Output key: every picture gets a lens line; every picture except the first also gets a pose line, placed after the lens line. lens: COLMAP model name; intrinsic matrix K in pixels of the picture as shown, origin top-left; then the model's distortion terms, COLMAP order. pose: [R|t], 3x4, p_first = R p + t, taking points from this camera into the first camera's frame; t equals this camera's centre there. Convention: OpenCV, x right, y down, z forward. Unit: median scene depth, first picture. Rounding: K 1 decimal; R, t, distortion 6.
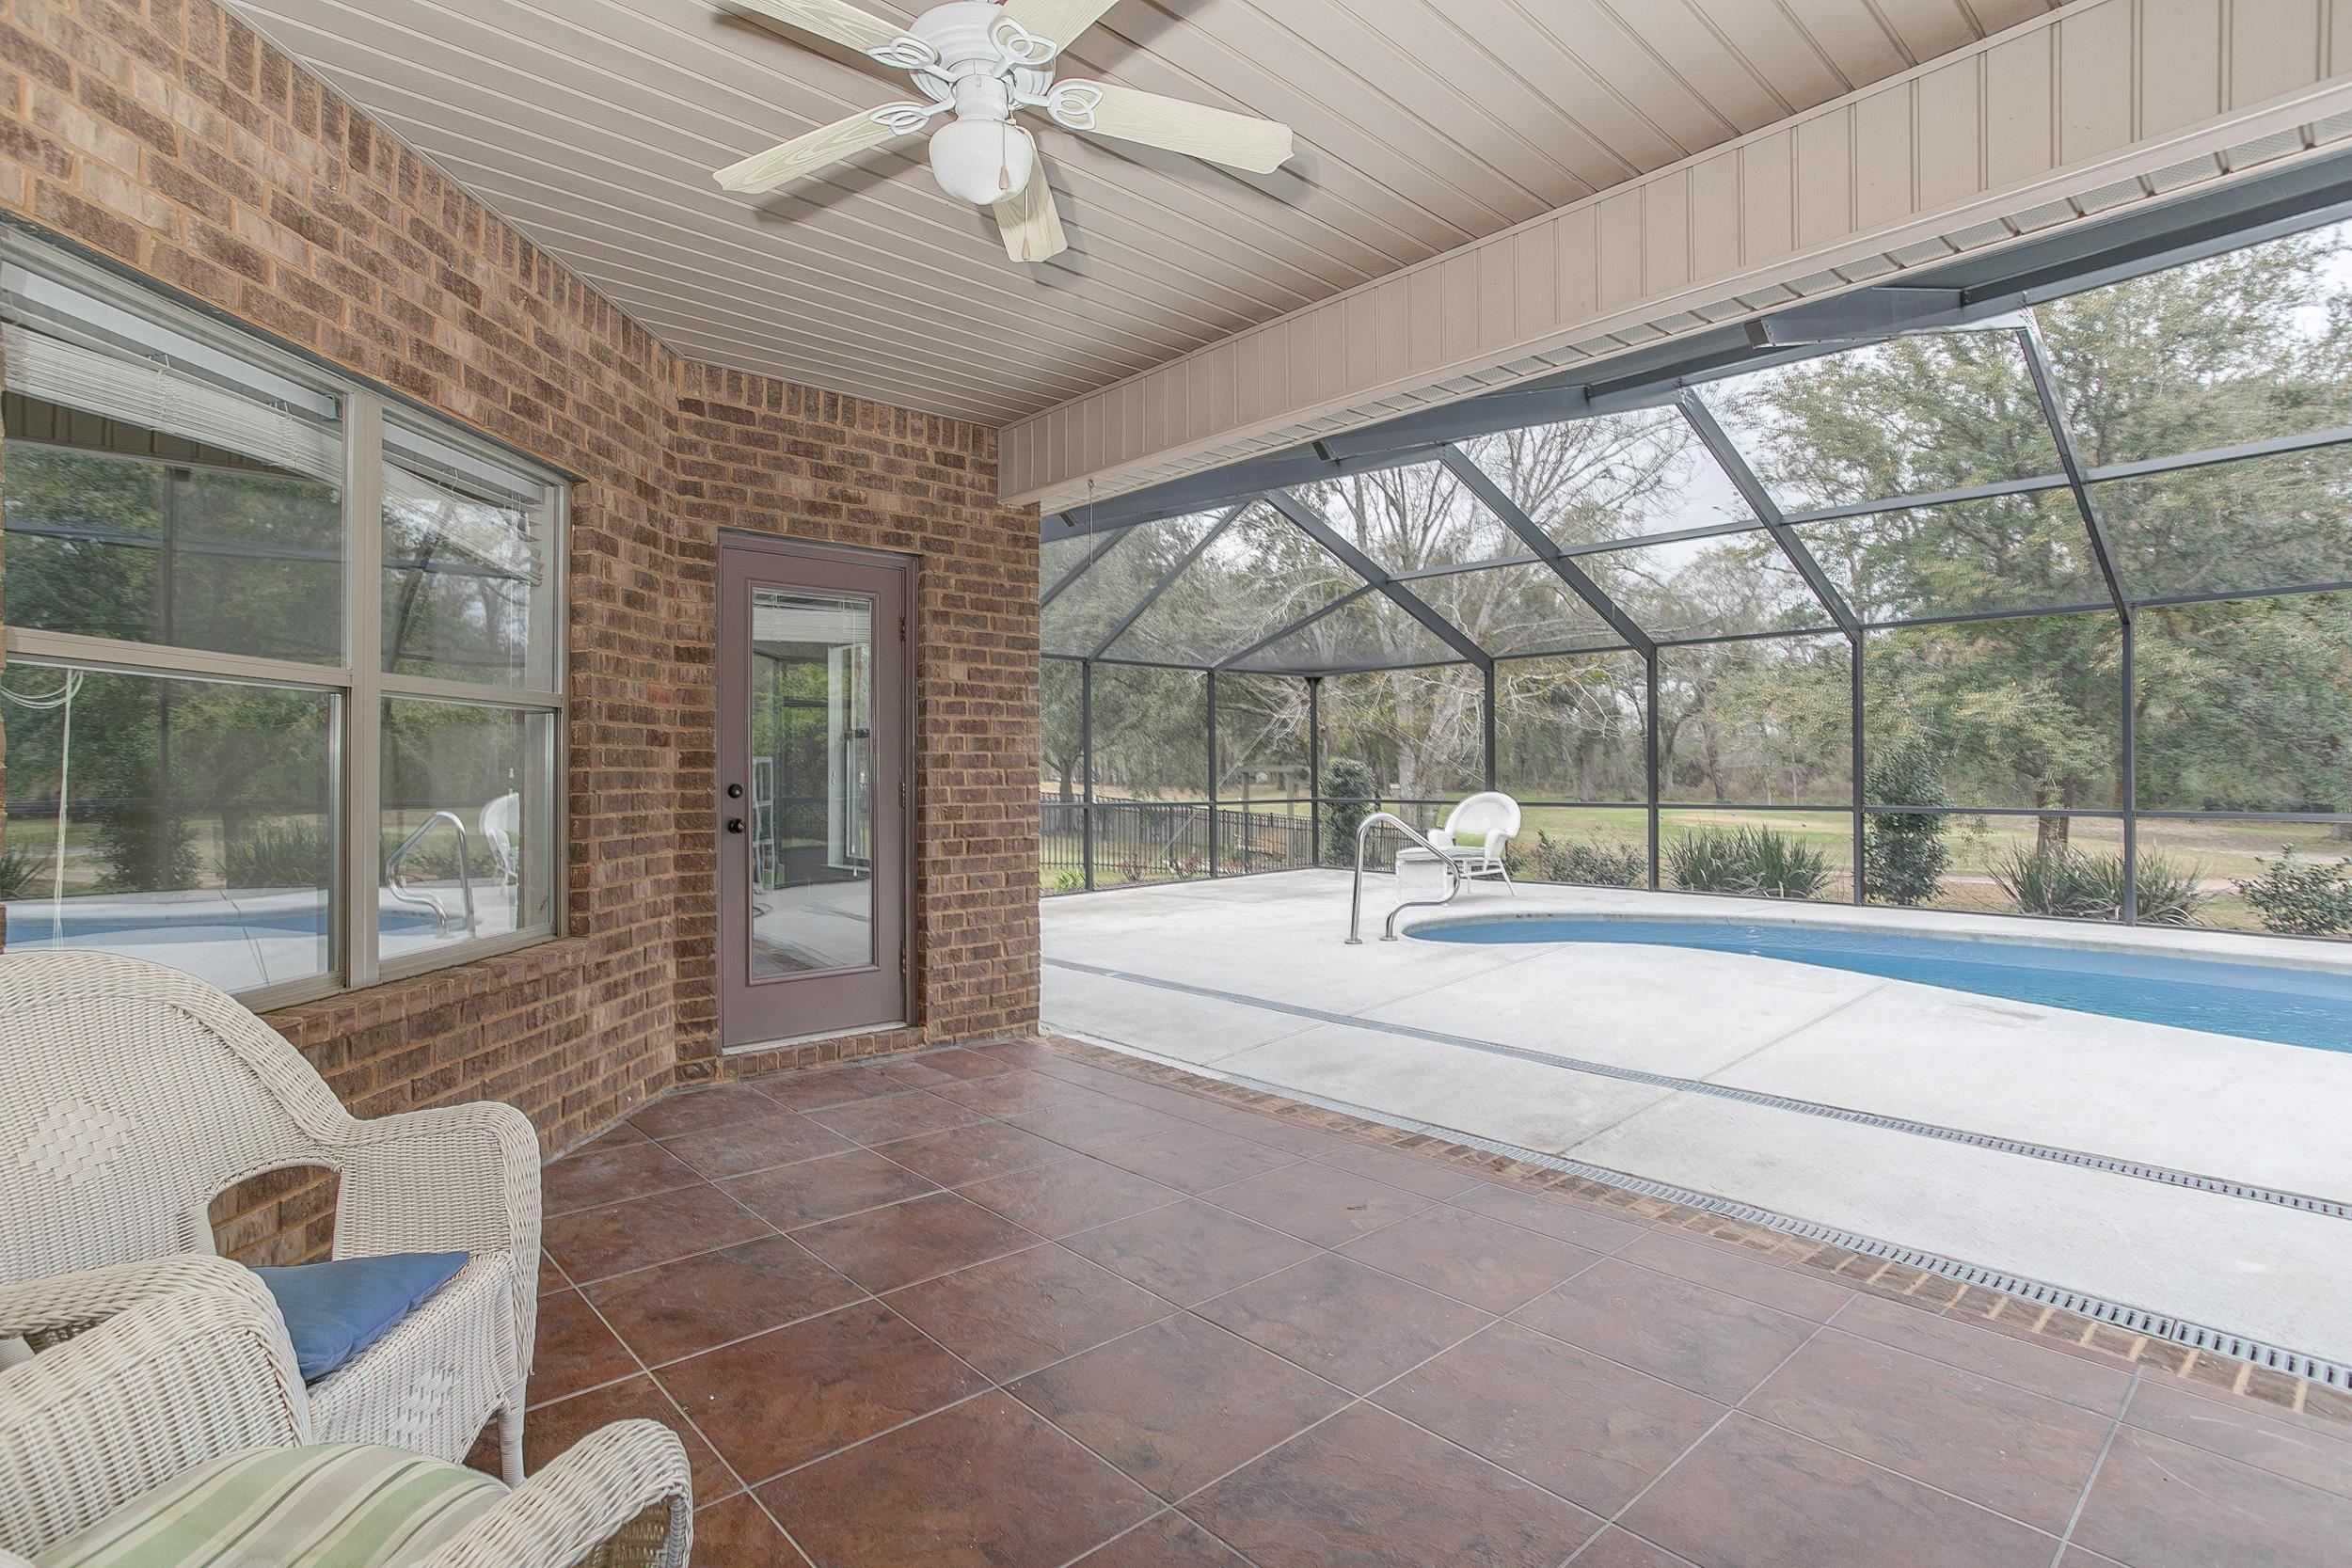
lens RADIAL K [[1132.7, 0, 1163.9], [0, 1132.7, 764.3], [0, 0, 1]] dist [-0.054608, 0.033610]
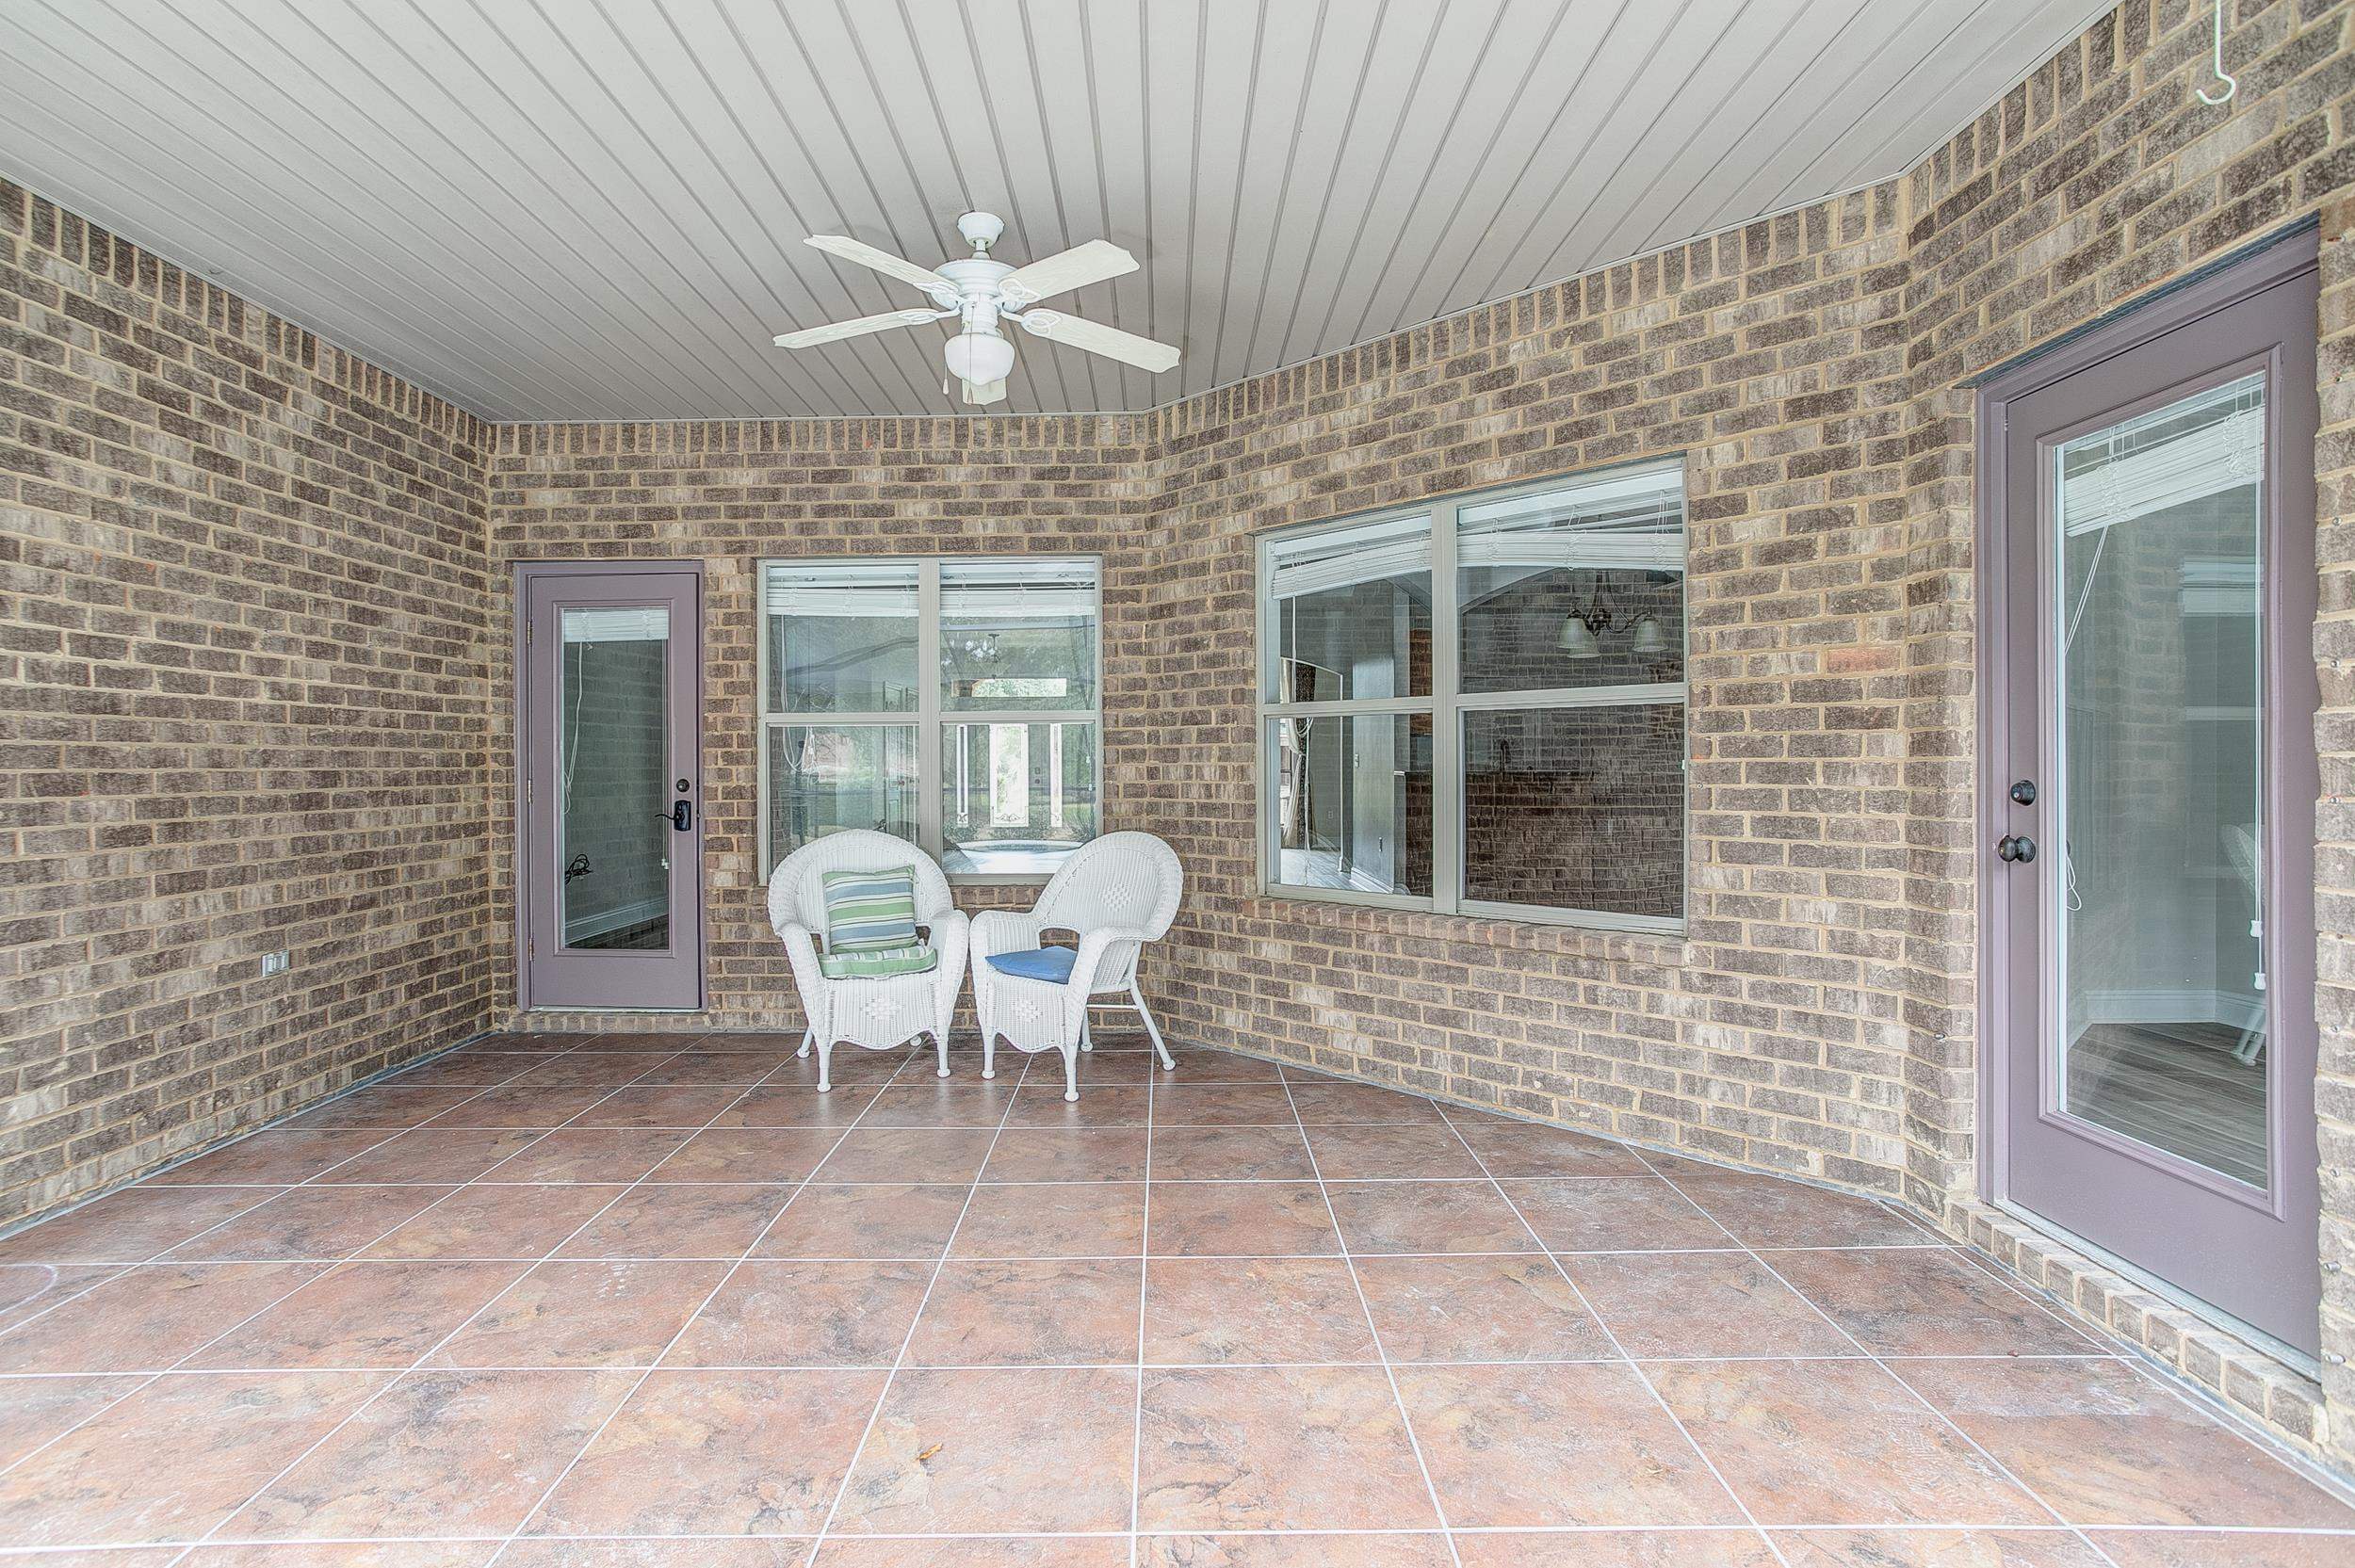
lens RADIAL K [[1134.1, 0, 1165.4], [0, 1134.1, 764.3], [0, 0, 1]] dist [-0.054608, 0.033610]
pose [[-0.666680, 0.005457, -0.745324, 0.398838], [0.014398, 0.999881, -0.005558, 0.005289], [0.745205, -0.014437, -0.666679, 1.100792]]
